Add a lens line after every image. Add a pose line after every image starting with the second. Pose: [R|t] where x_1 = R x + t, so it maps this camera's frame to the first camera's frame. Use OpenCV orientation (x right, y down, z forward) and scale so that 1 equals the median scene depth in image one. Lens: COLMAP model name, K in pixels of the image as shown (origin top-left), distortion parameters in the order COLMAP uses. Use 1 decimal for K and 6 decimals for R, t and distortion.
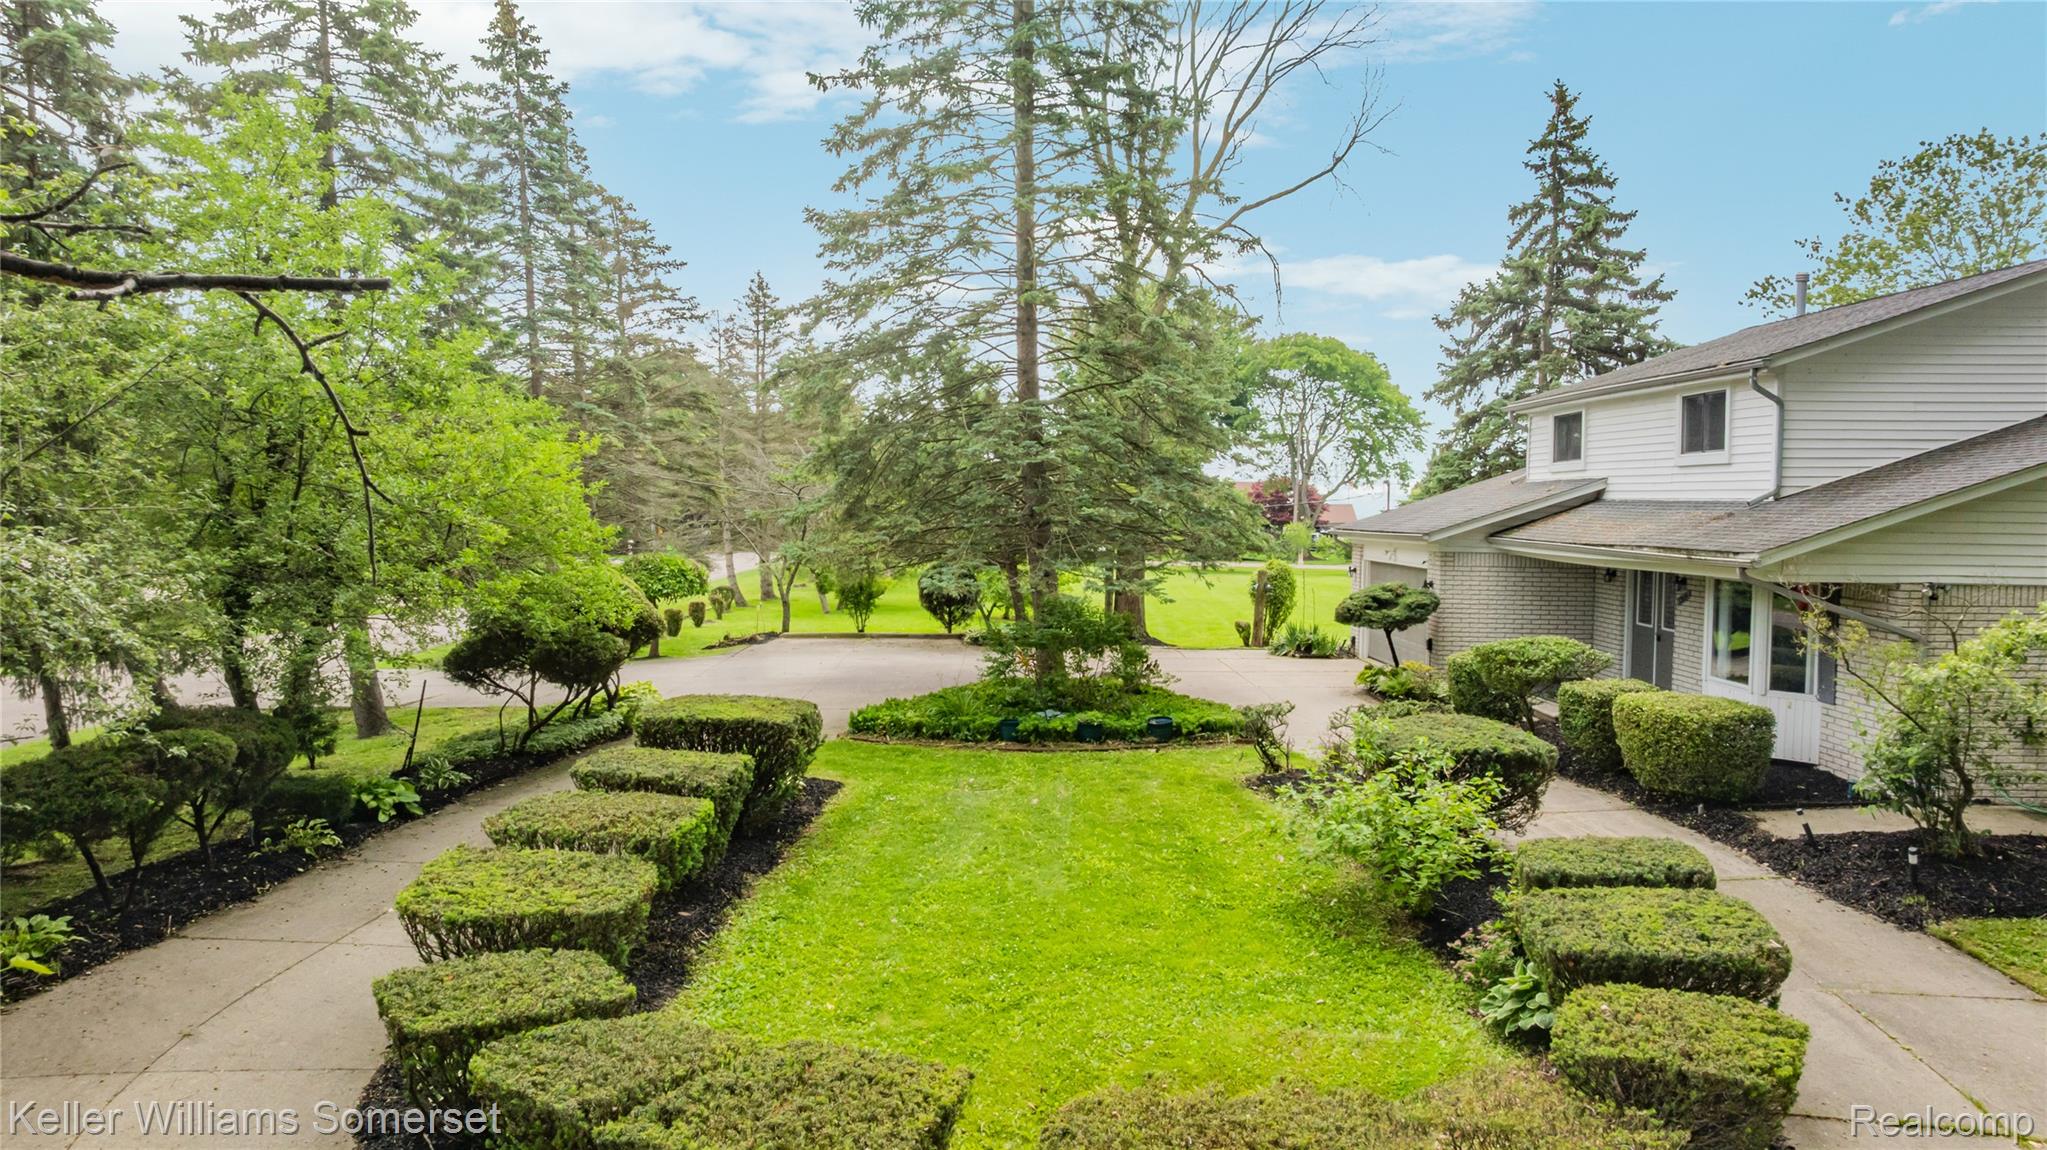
lens RADIAL K [[1456.1, 0, 983.8], [0, 1456.1, 583.3], [0, 0, 1]] dist [-0.017650, -0.000303]
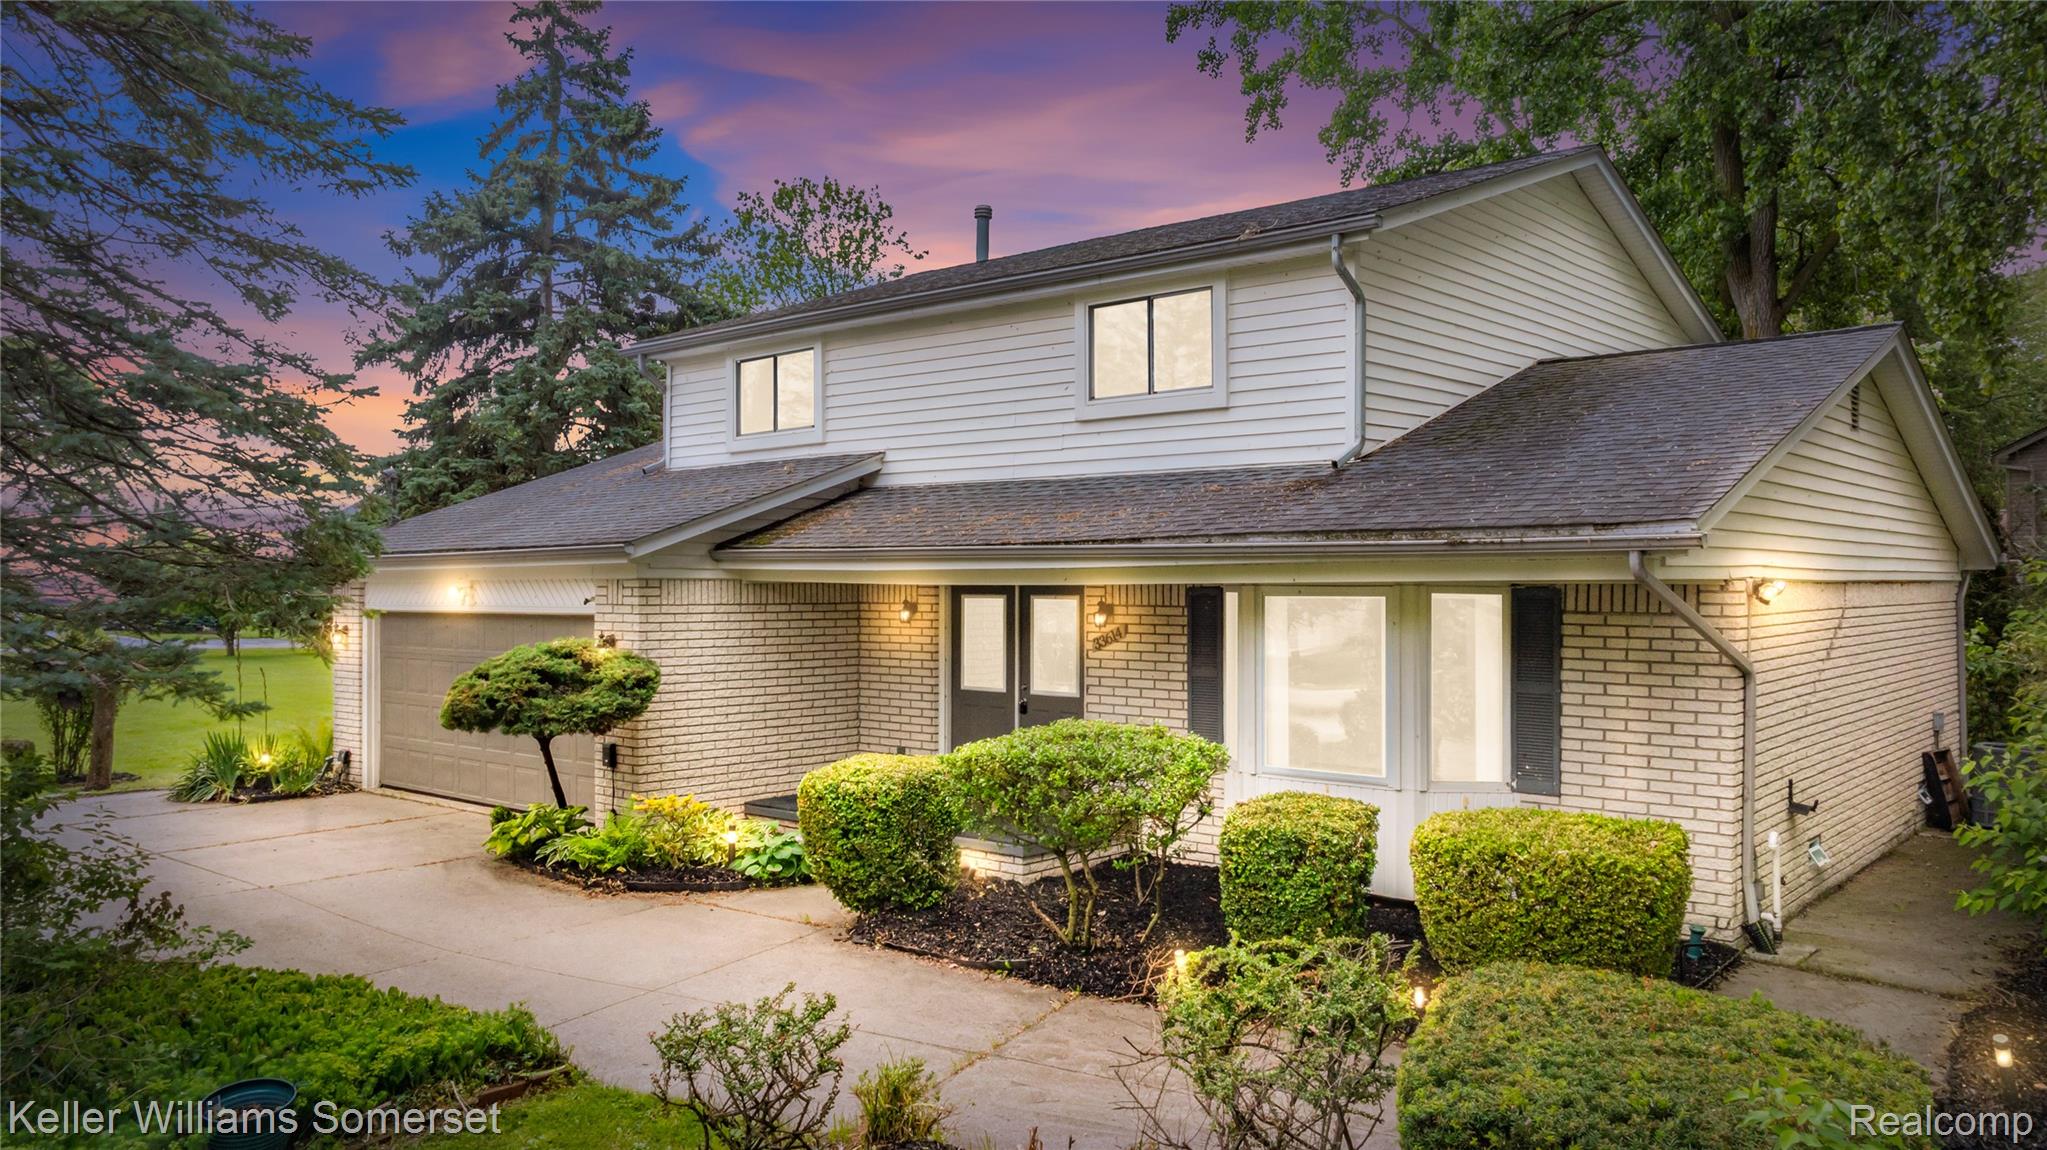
lens RADIAL K [[1456.1, 0, 983.8], [0, 1456.1, 583.3], [0, 0, 1]] dist [-0.017650, -0.000303]
pose [[0.637194, -0.012788, 0.770597, -0.014161], [0.055135, 0.998057, -0.029028, 0.001682], [-0.768728, 0.060984, 0.636661, 0.429250]]
